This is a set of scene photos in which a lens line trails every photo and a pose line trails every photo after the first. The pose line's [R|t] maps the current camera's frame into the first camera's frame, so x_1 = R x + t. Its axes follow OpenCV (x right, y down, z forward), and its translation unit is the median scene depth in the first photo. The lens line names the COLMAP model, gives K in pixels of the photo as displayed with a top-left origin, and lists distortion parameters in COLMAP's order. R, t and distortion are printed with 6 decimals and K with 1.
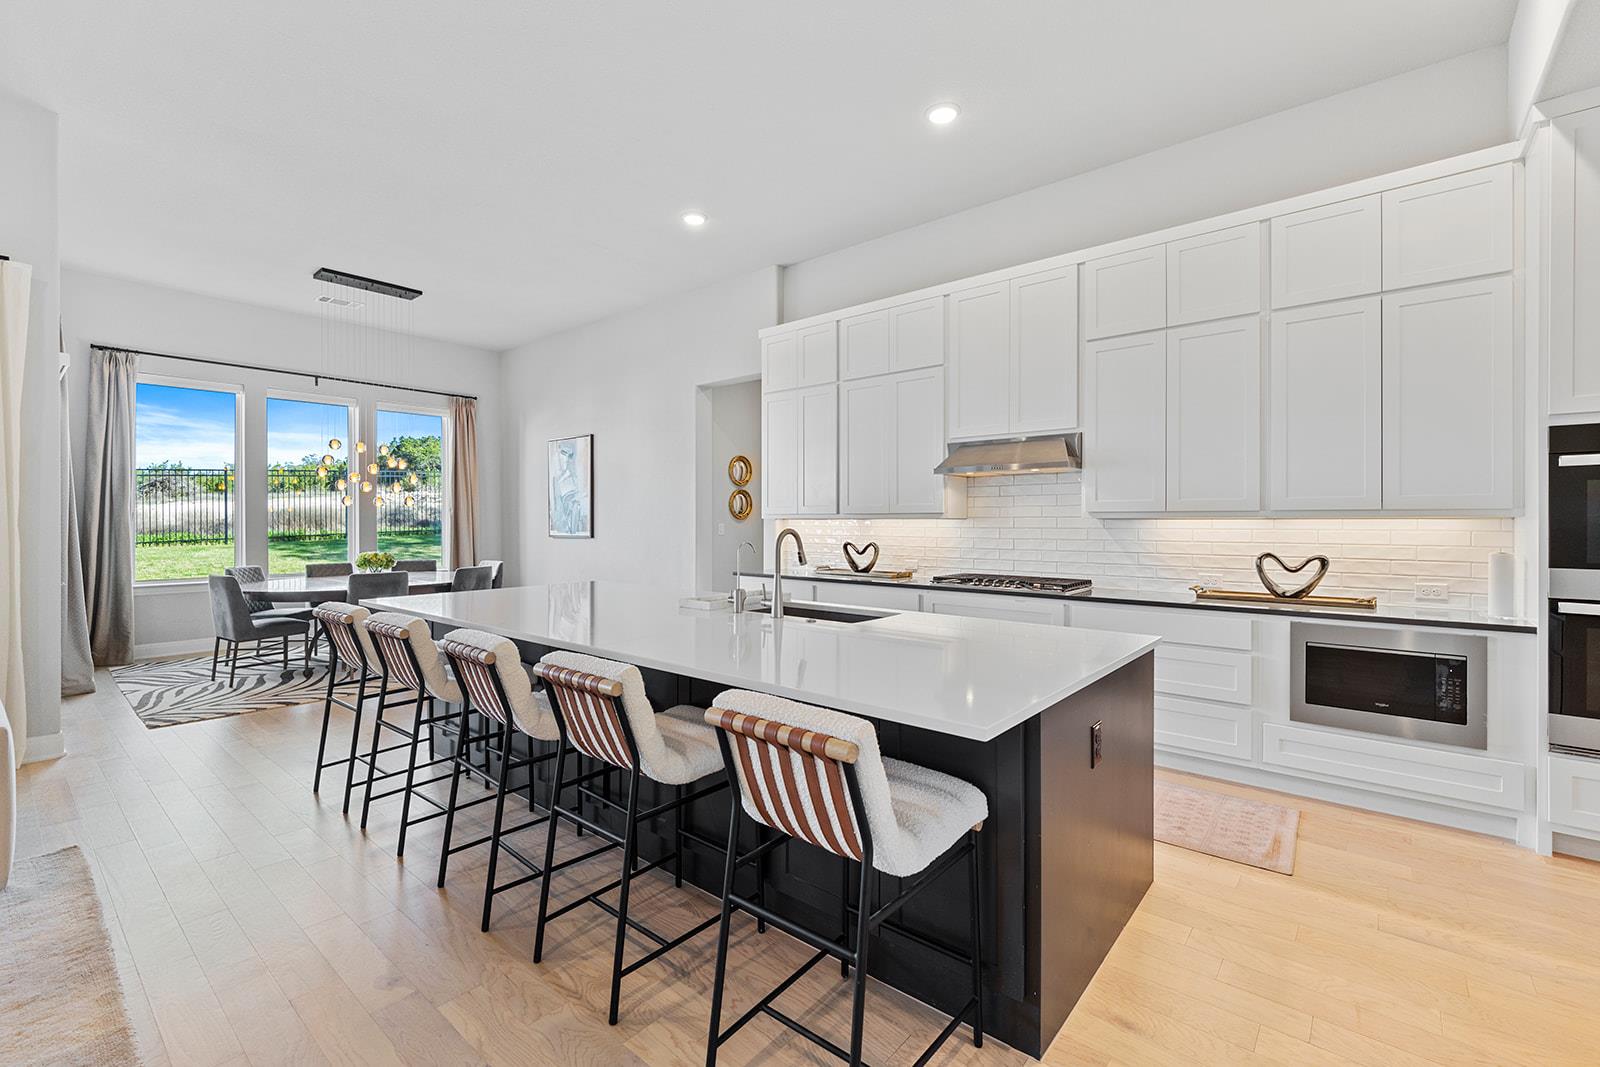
lens RADIAL K [[691.1, 0, 796.1], [0, 691.1, 516.7], [0, 0, 1]] dist [0.002363, -0.000415]
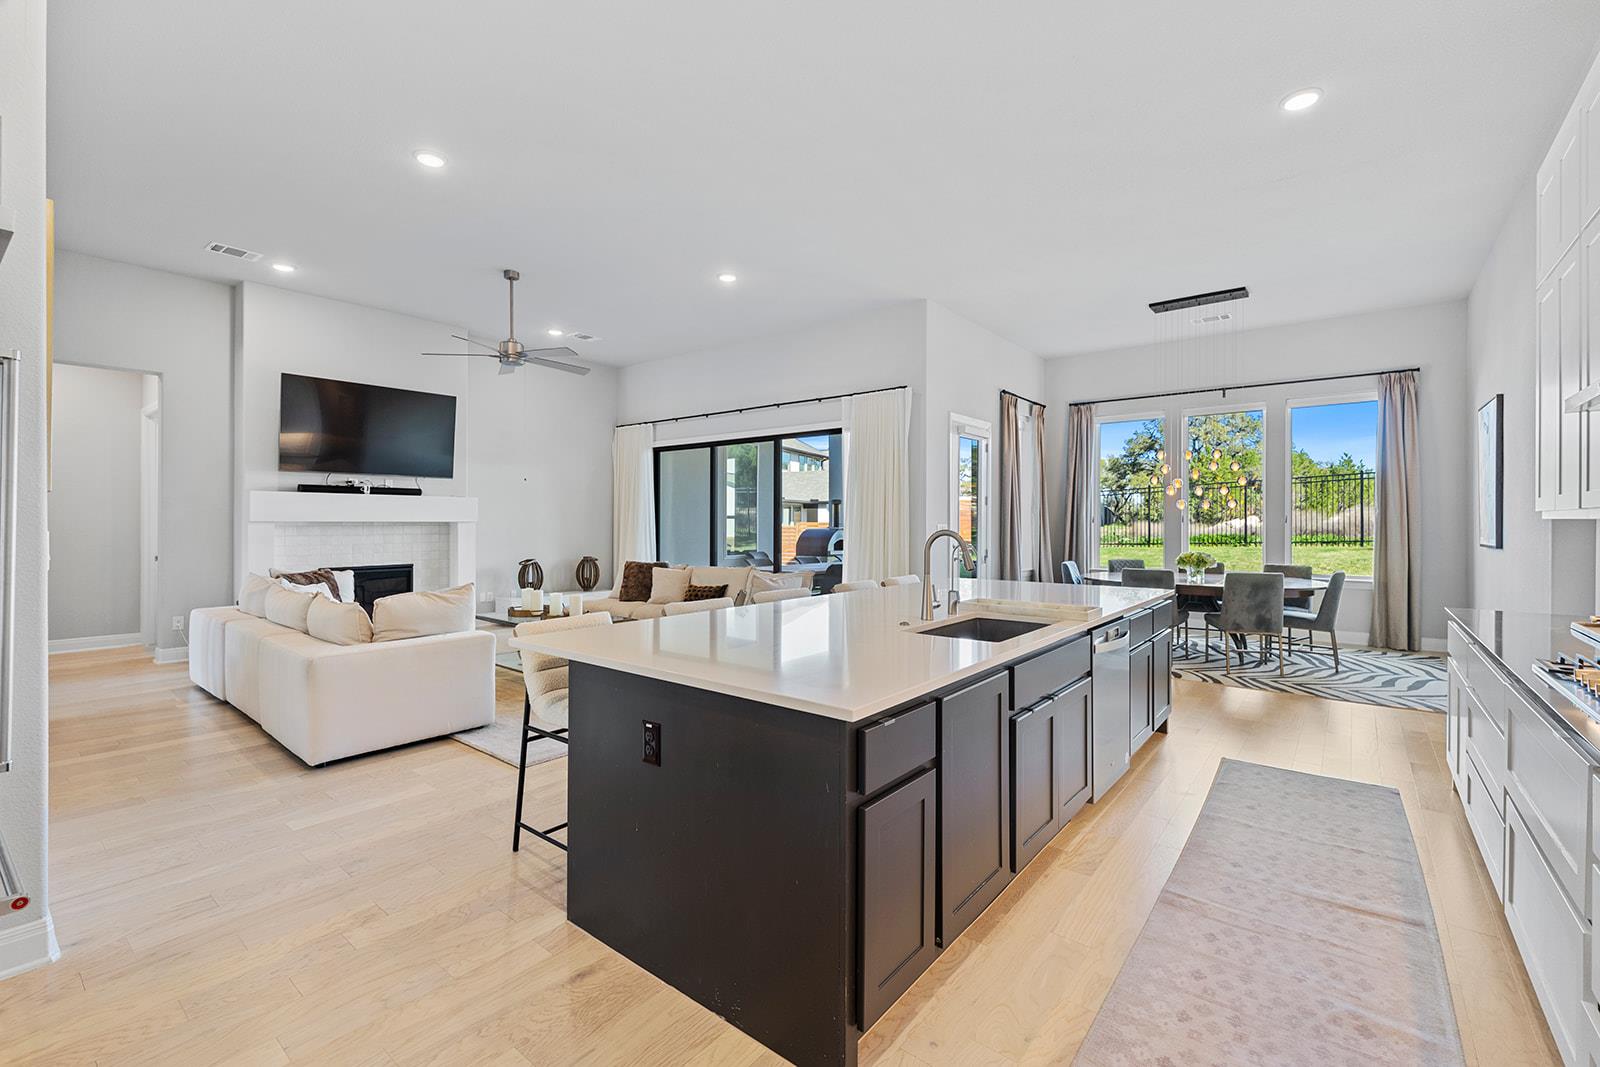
lens RADIAL K [[691.1, 0, 796.1], [0, 691.1, 516.7], [0, 0, 1]] dist [0.002363, -0.000415]
pose [[0.025967, -0.007779, -0.999633, 0.641312], [0.003131, 0.999965, -0.007700, 0.005297], [0.999658, -0.002930, 0.025990, 0.529002]]
